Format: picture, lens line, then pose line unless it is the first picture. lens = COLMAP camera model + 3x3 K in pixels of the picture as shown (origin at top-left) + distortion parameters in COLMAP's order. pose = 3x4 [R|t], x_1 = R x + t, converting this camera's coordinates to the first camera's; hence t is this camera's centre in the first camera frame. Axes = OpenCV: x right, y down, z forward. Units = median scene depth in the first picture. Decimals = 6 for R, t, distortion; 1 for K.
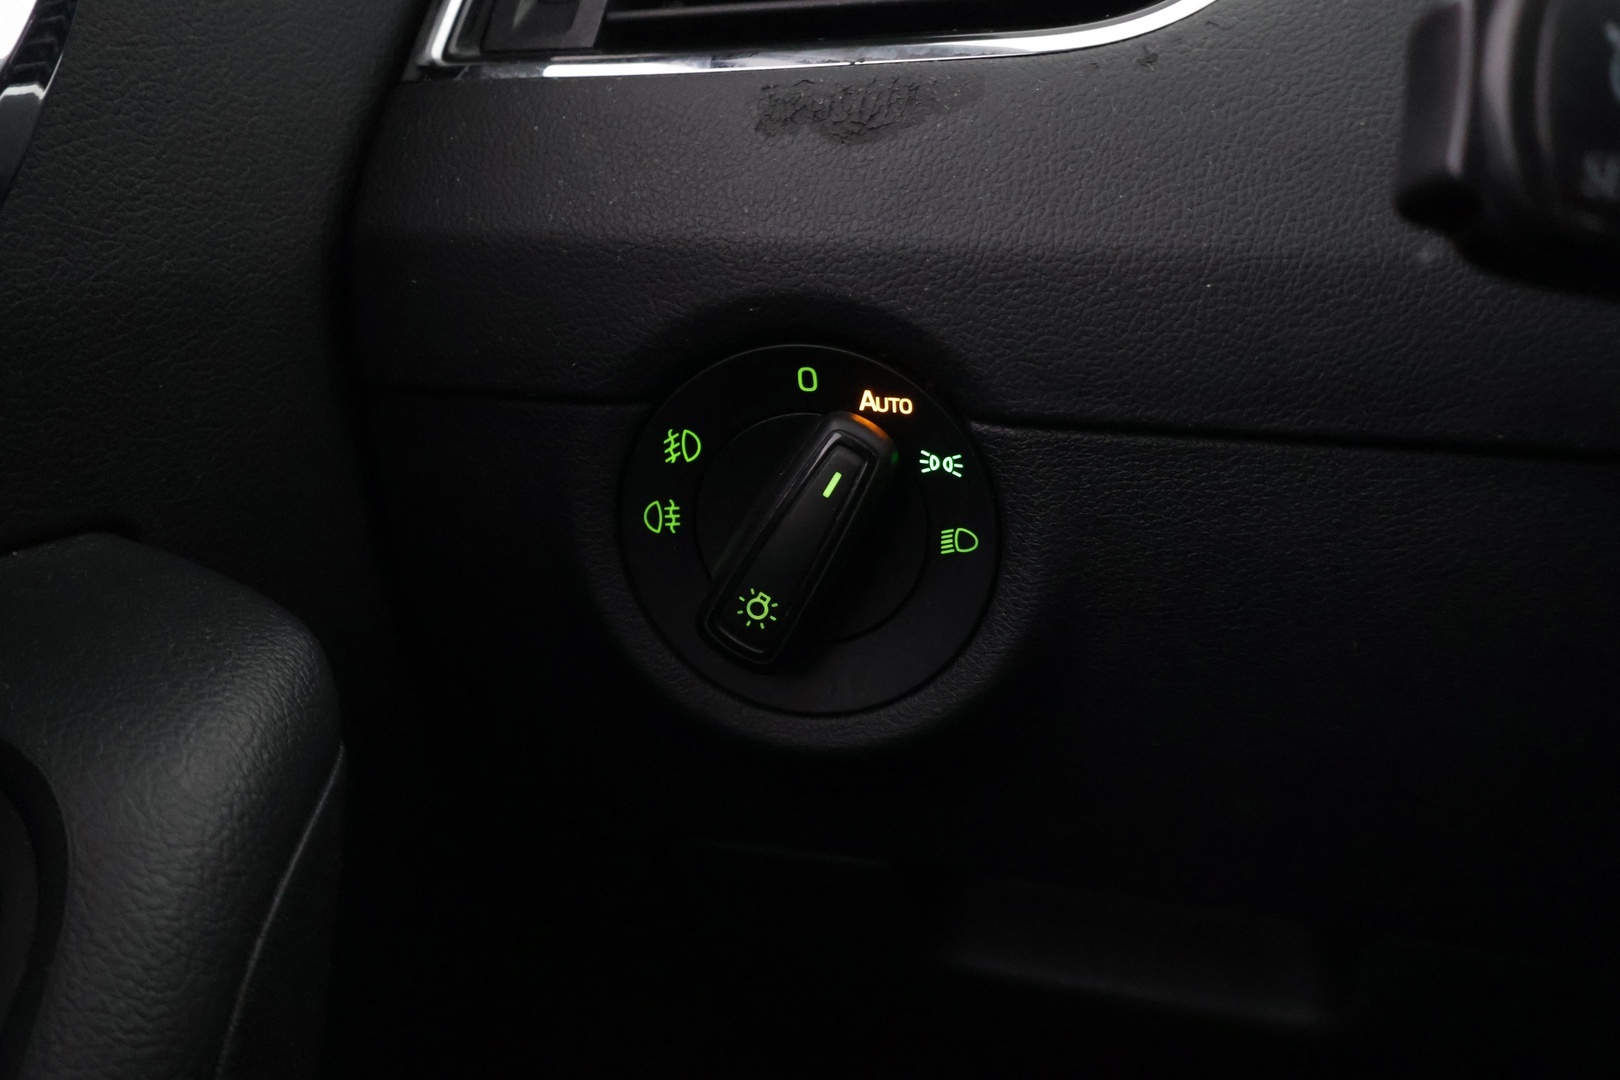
lens RADIAL K [[1405.1, 0, 808.4], [0, 1405.1, 539.7], [0, 0, 1]] dist [-0.006062, 0.012981]
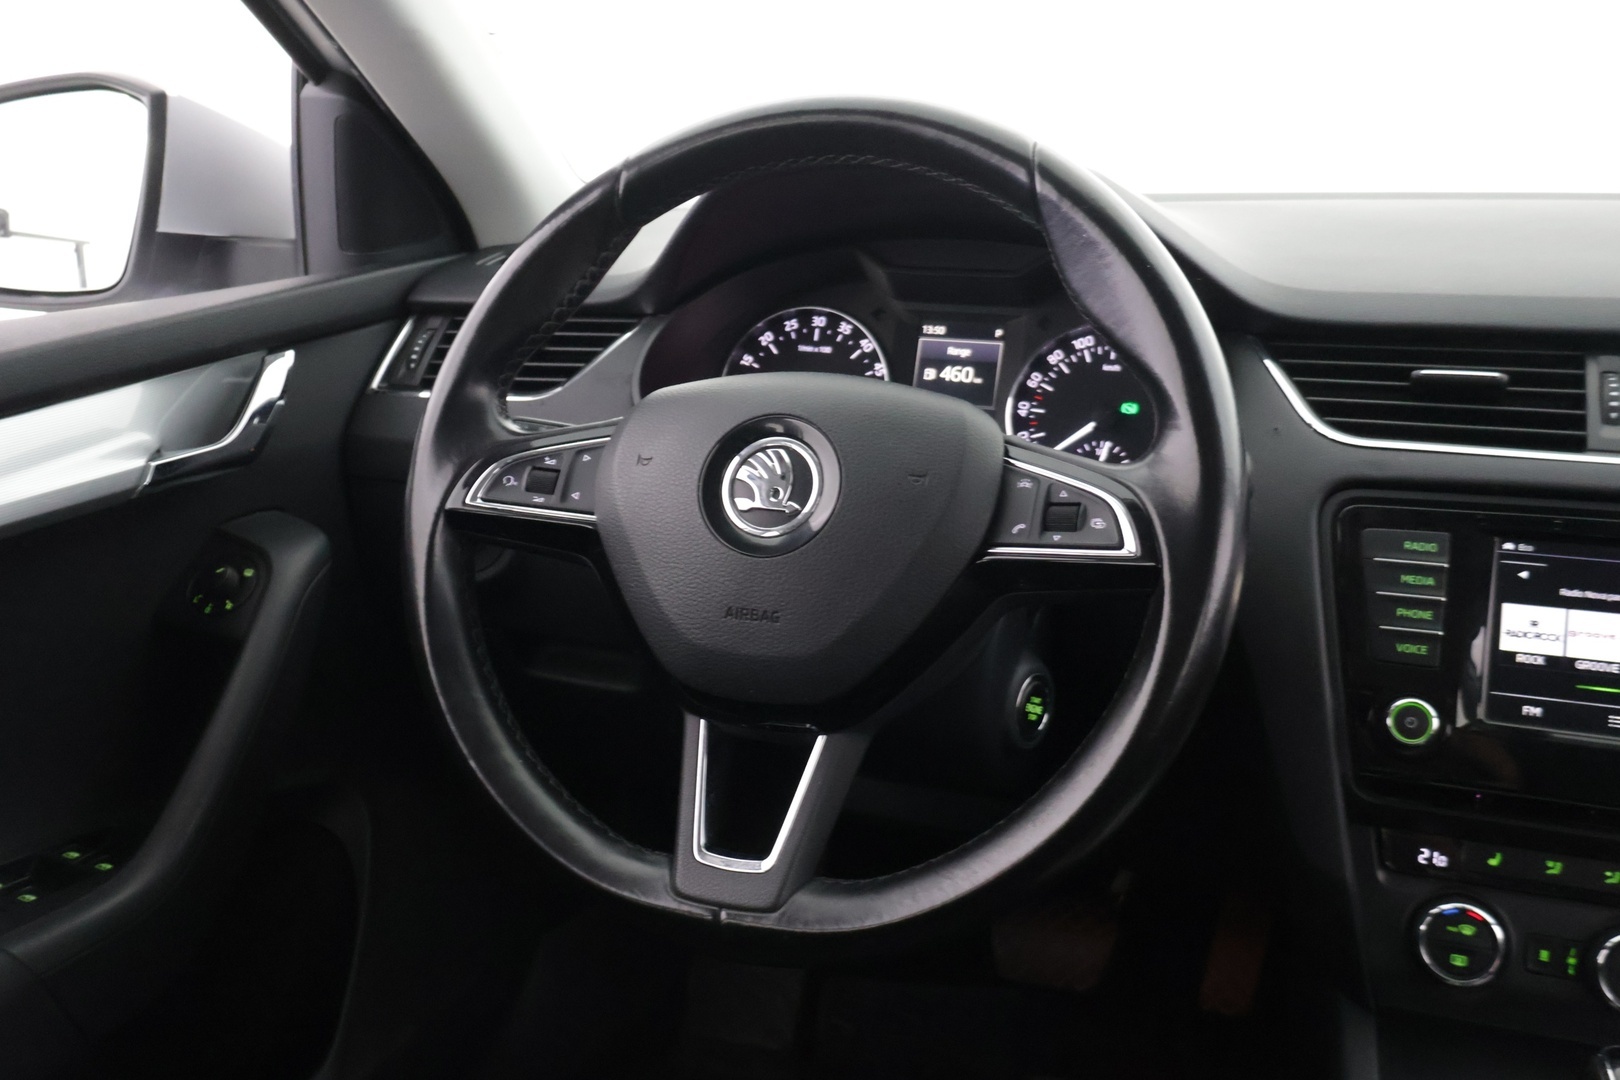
lens RADIAL K [[1430.5, 0, 806.7], [0, 1430.5, 531.7], [0, 0, 1]] dist [-0.003628, 0.011320]
pose [[0.996162, 0.046688, -0.074031, 1.212002], [-0.052254, 0.995805, -0.075117, 0.263666], [0.070213, 0.078698, 0.994423, -2.731480]]
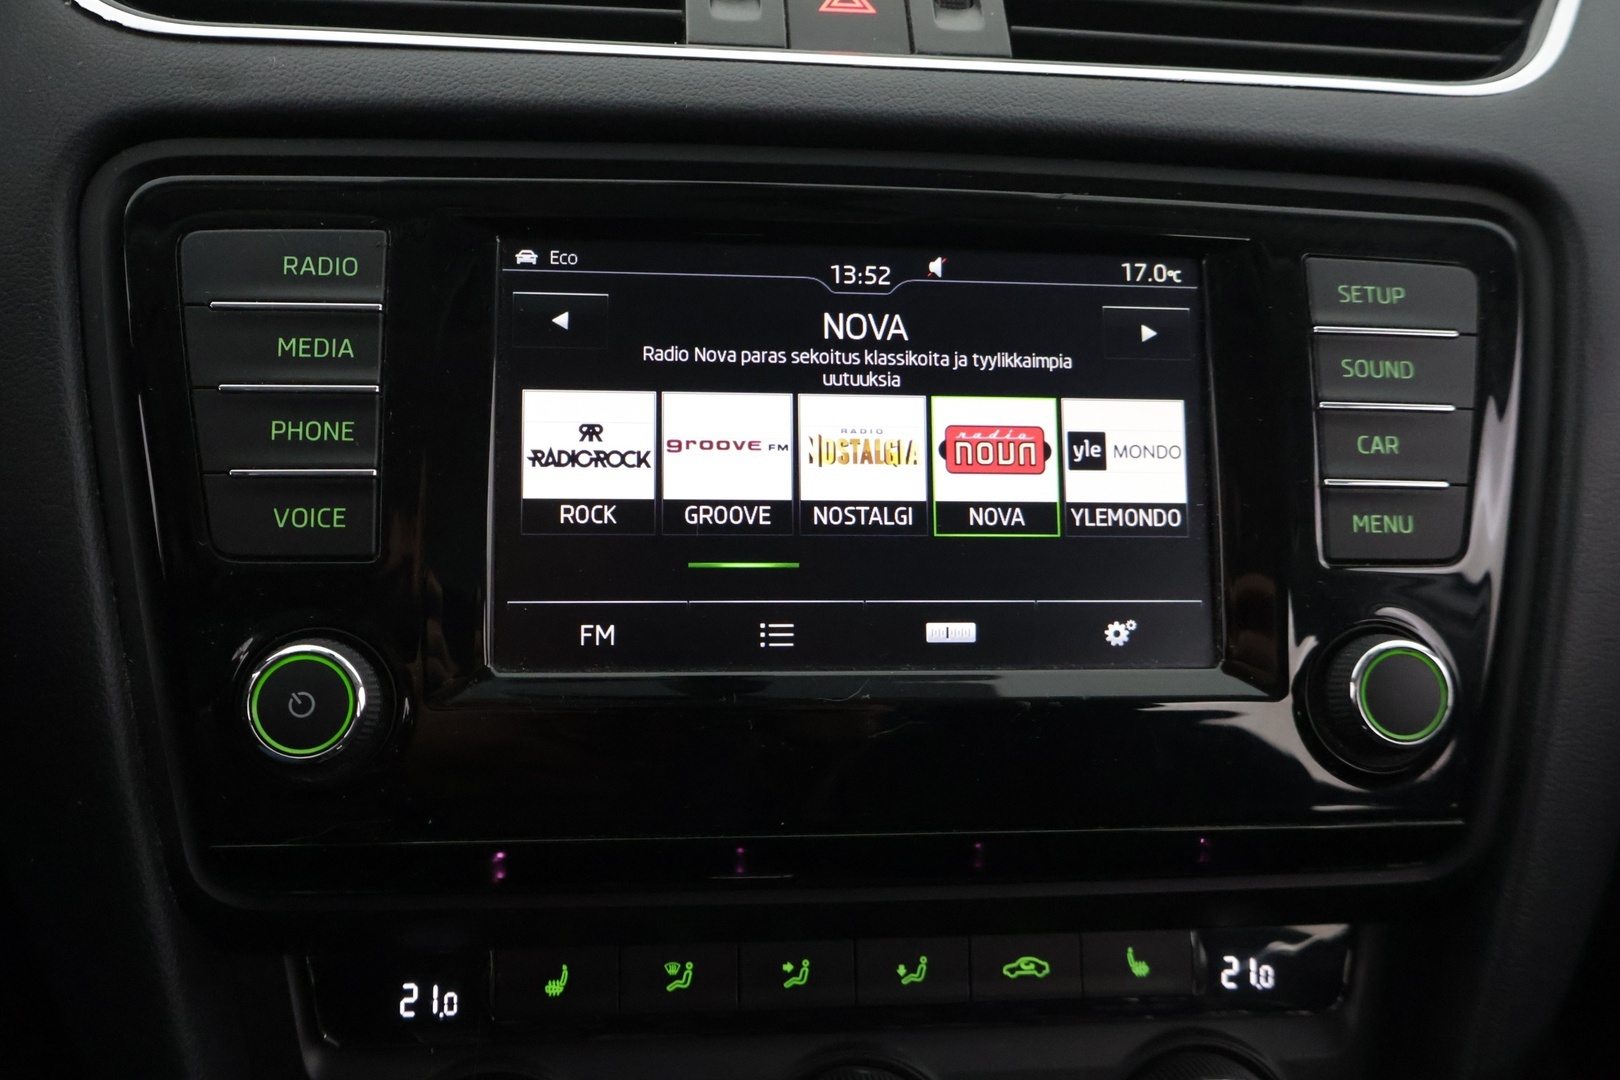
lens RADIAL K [[1405.1, 0, 817.8], [0, 1405.1, 546.9], [0, 0, 1]] dist [-0.006062, 0.012981]
pose [[0.929042, -0.055510, 0.365787, 2.213383], [0.064587, 0.997832, -0.012613, 0.283214], [-0.364294, 0.035343, 0.930613, -0.921184]]
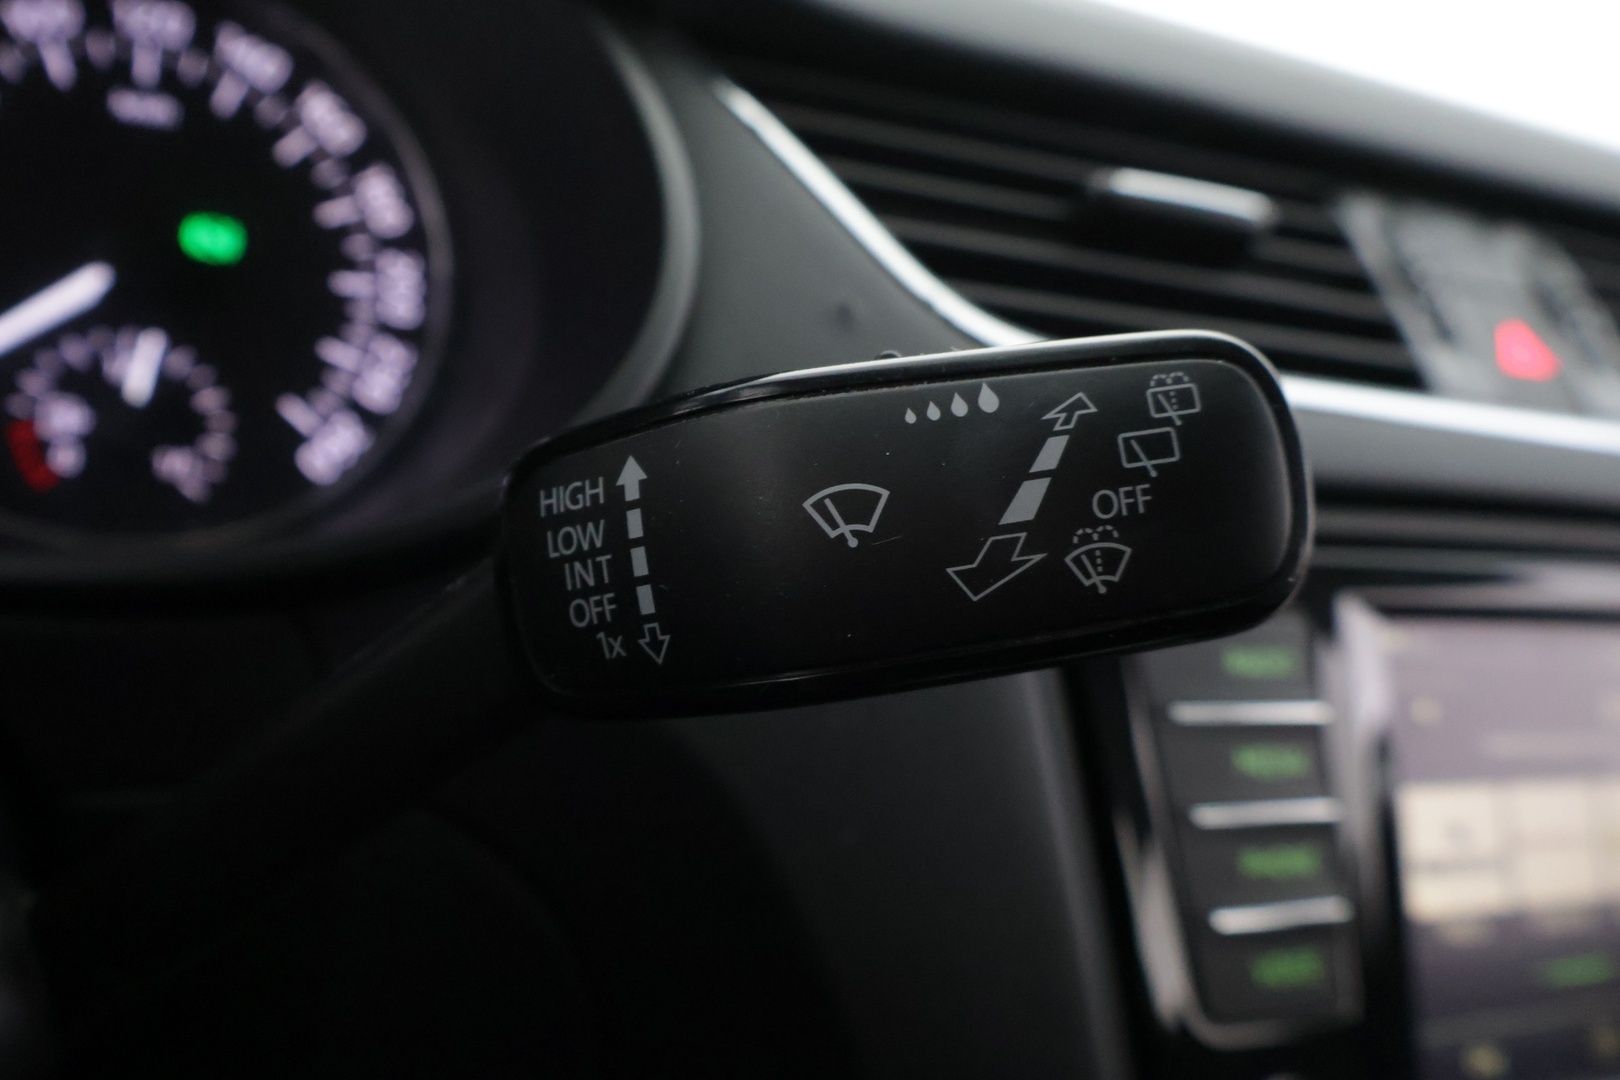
lens RADIAL K [[1405.1, 0, 821.7], [0, 1405.1, 538.6], [0, 0, 1]] dist [-0.006062, 0.012981]
pose [[0.738962, -0.004013, 0.673736, 1.332984], [0.034016, 0.998929, -0.031359, -0.067851], [-0.672888, 0.046091, 0.738307, -0.217343]]
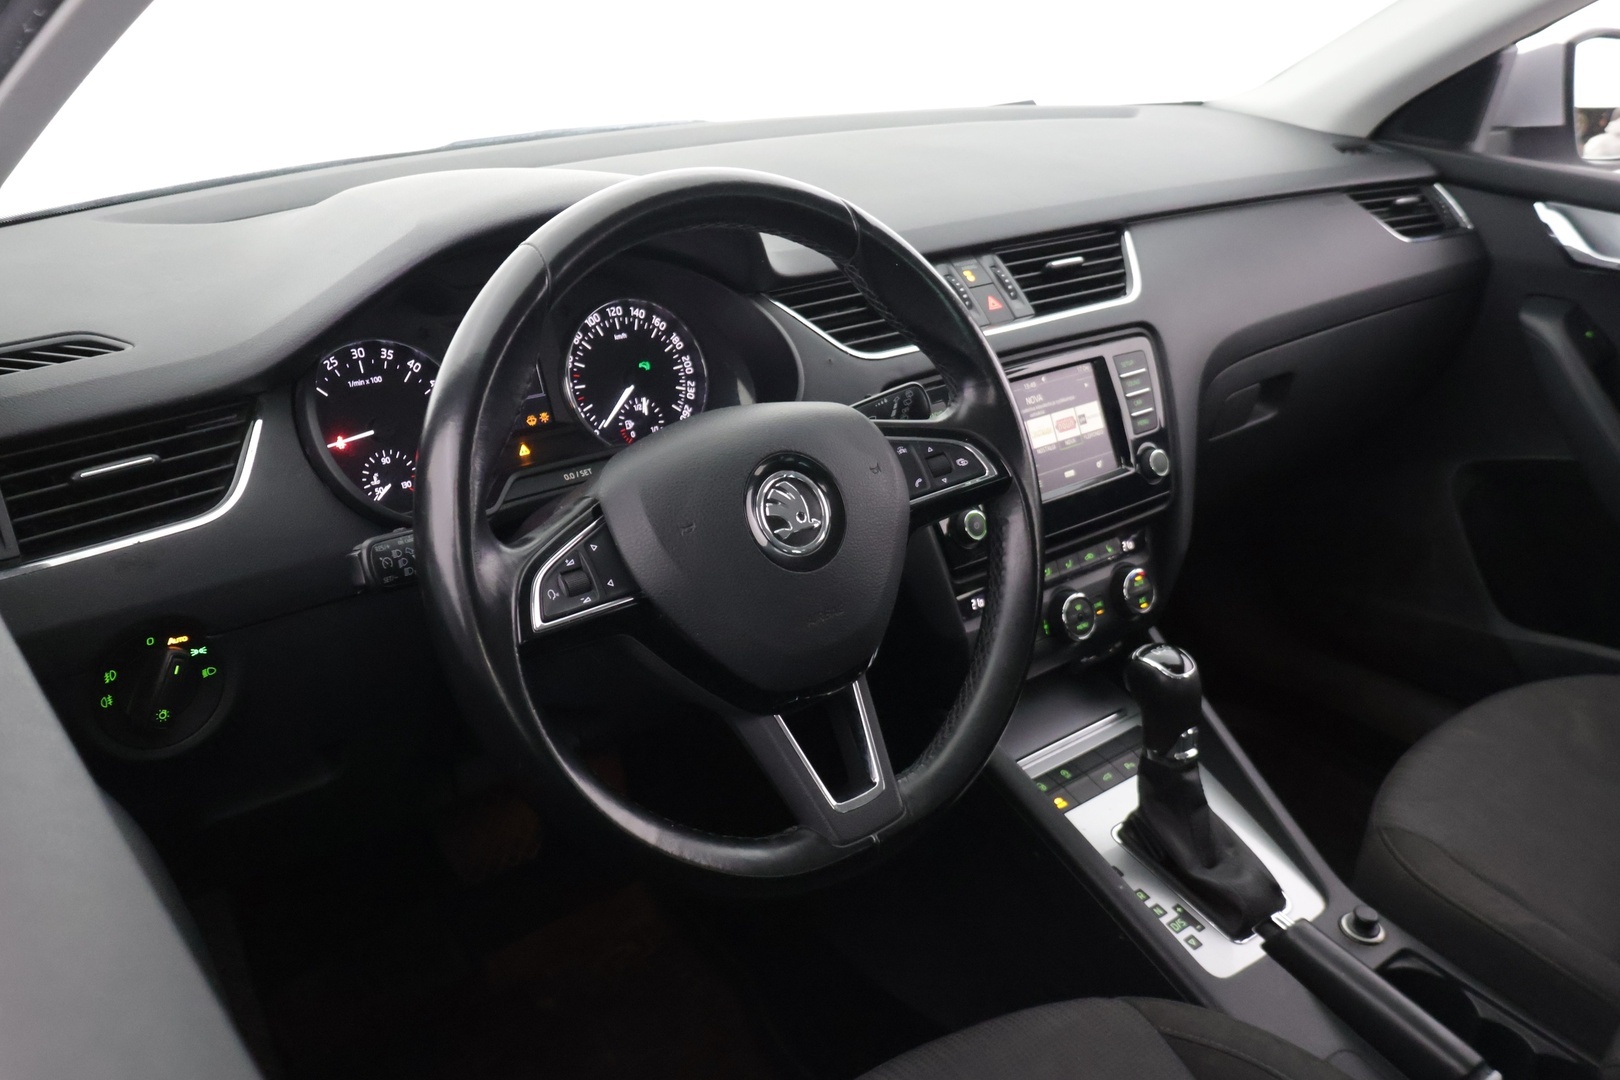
lens RADIAL K [[1430.5, 0, 822.2], [0, 1430.5, 529.9], [0, 0, 1]] dist [-0.003628, 0.011320]
pose [[0.577792, -0.290423, 0.762765, -1.498296], [0.255061, 0.951994, 0.169264, -0.509788], [-0.775306, 0.096752, 0.624131, -2.177475]]
